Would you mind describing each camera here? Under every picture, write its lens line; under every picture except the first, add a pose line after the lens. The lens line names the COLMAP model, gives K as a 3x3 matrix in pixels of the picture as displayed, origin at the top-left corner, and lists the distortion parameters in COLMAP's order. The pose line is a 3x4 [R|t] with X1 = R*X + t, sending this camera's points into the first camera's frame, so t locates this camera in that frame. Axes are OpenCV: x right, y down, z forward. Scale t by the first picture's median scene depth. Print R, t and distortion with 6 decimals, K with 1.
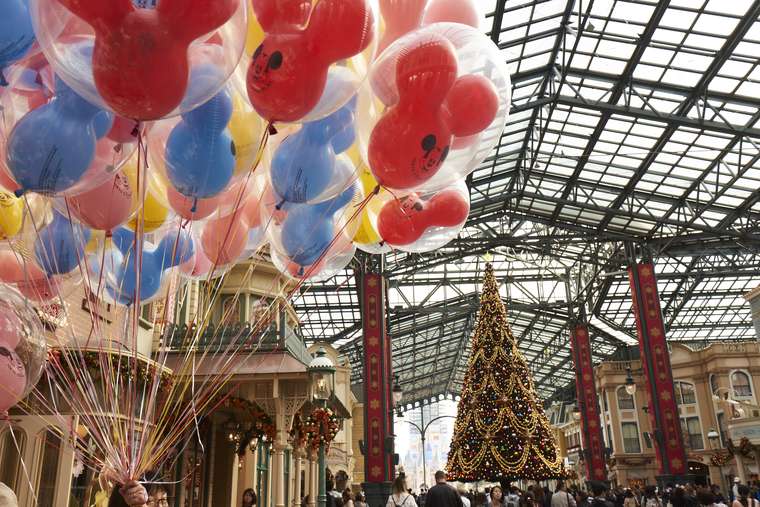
lens RADIAL K [[692.6, 0, 380.0], [0, 692.6, 253.5], [0, 0, 1]] dist [0.005190, 0.004096]
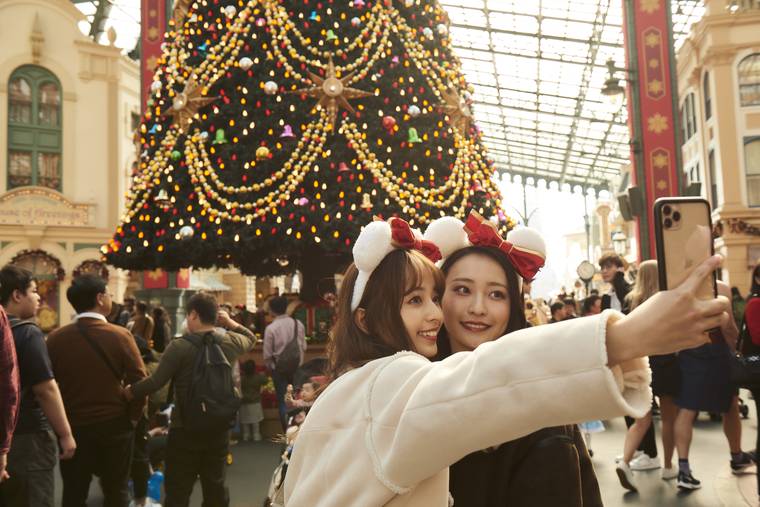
lens RADIAL K [[692.6, 0, 380.0], [0, 692.6, 253.5], [0, 0, 1]] dist [0.005190, 0.004096]
pose [[0.984832, -0.021306, -0.172200, 0.219089], [0.065145, 0.965233, 0.253142, 0.205622], [0.160819, -0.260520, 0.951980, 0.592421]]
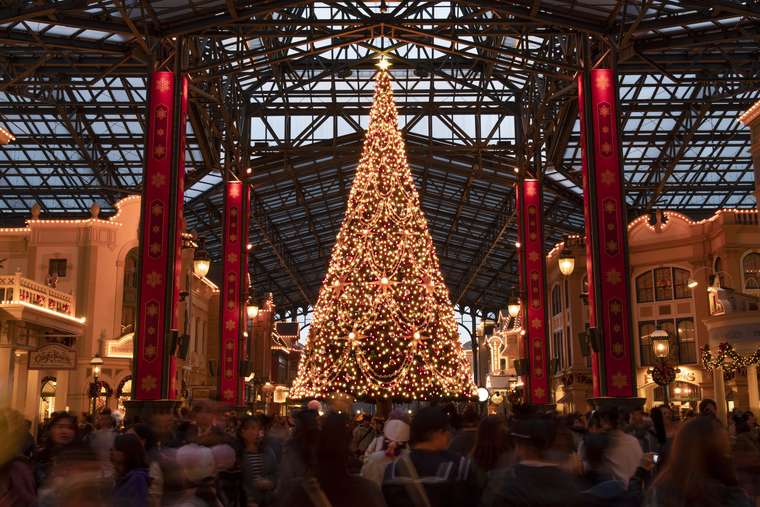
lens RADIAL K [[913.4, 0, 380.0], [0, 913.4, 253.5], [0, 0, 1]] dist [0.002013, 0.013737]
pose [[0.998945, 0.025739, 0.038040, 0.116607], [-0.031410, 0.987111, 0.156921, 0.041587], [-0.033511, -0.157951, 0.986878, 0.131374]]
